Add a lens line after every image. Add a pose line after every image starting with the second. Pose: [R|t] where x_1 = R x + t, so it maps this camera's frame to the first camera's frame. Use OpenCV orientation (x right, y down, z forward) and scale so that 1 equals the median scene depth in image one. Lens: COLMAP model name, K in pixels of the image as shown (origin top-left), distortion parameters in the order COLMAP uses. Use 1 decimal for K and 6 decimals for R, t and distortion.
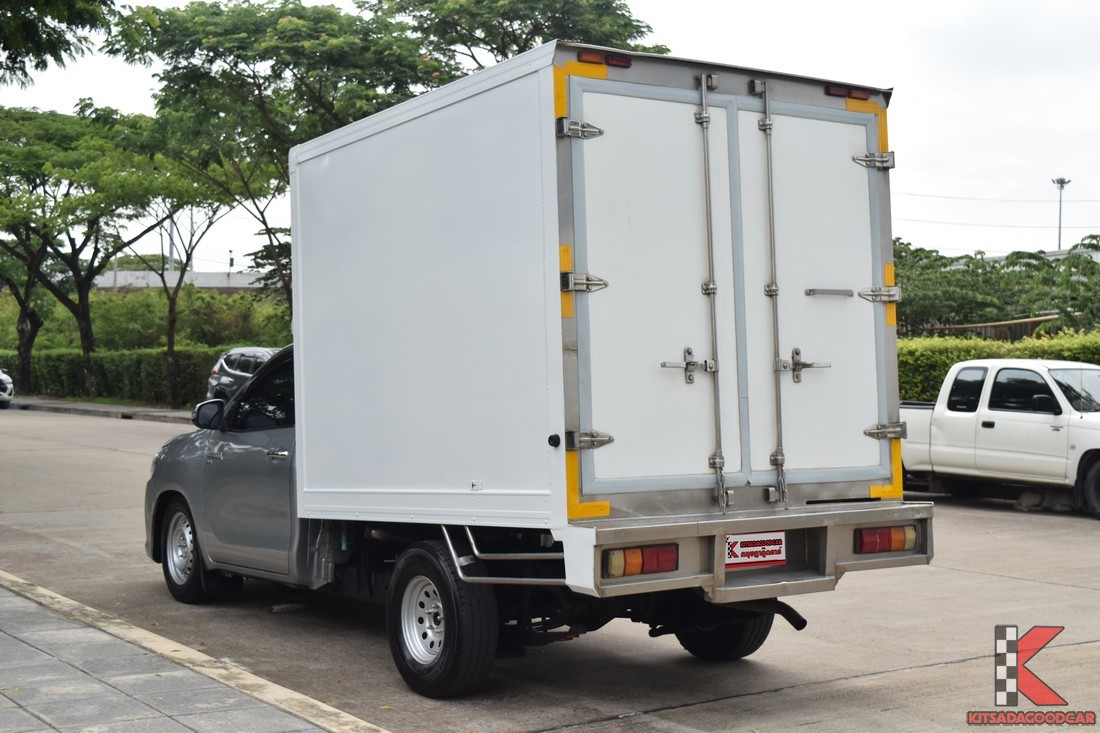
lens RADIAL K [[1589.4, 0, 550.7], [0, 1589.4, 366.1], [0, 0, 1]] dist [-0.030012, 0.000000]
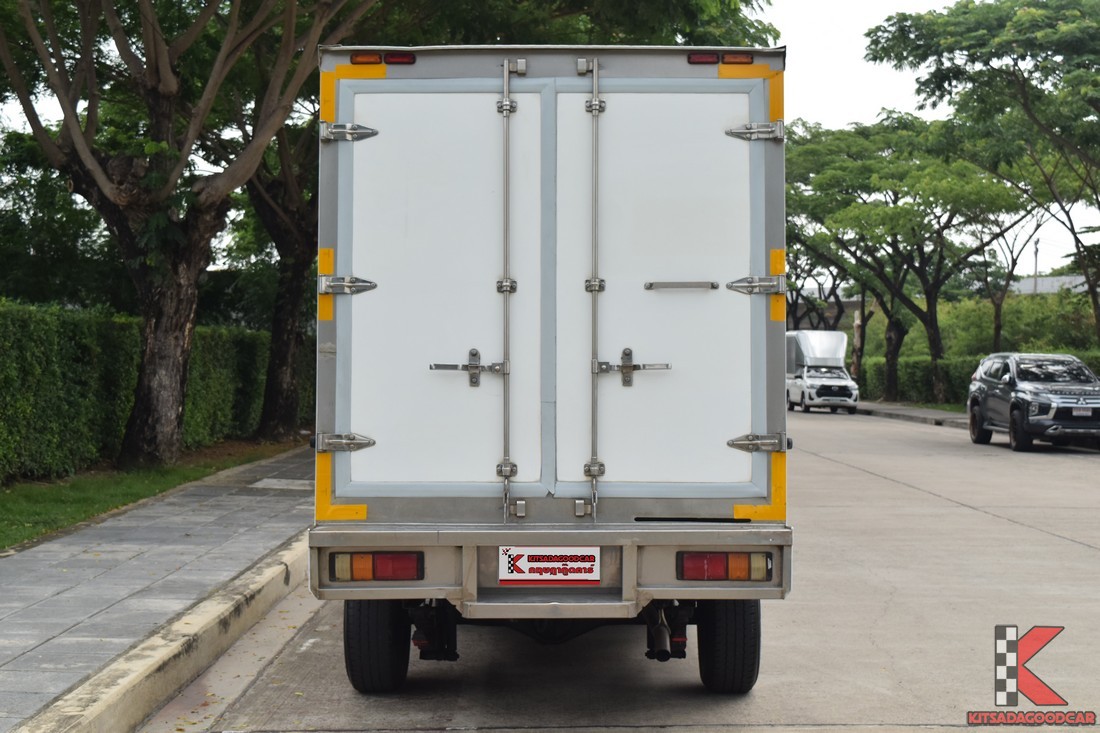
lens RADIAL K [[1589.4, 0, 549.1], [0, 1589.4, 369.3], [0, 0, 1]] dist [-0.030012, 0.000000]
pose [[0.826441, -0.003028, -0.563015, 0.135021], [0.001578, 0.999994, -0.003063, 0.000749], [0.563021, 0.001643, 0.826441, 0.048308]]
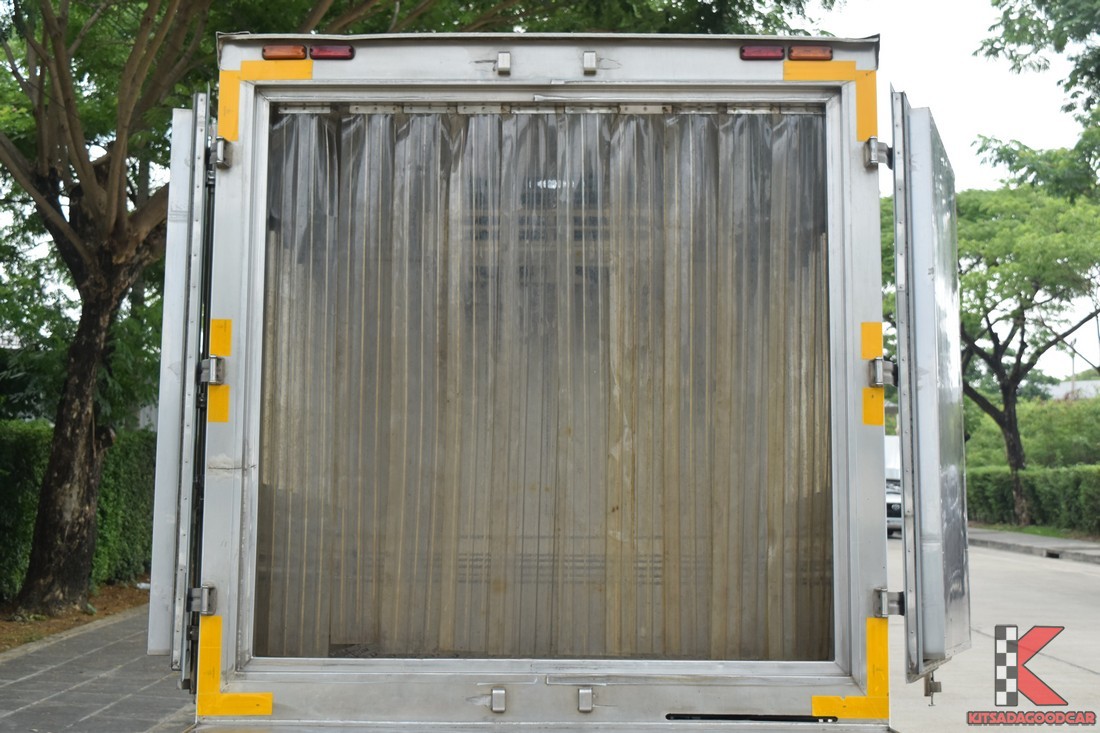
lens RADIAL K [[1589.4, 0, 551.1], [0, 1589.4, 363.8], [0, 0, 1]] dist [-0.030012, 0.000000]
pose [[0.827954, -0.044843, -0.559000, -0.056839], [0.002294, 0.997060, -0.076585, -0.002385], [0.560791, 0.062126, 0.825623, 0.341935]]
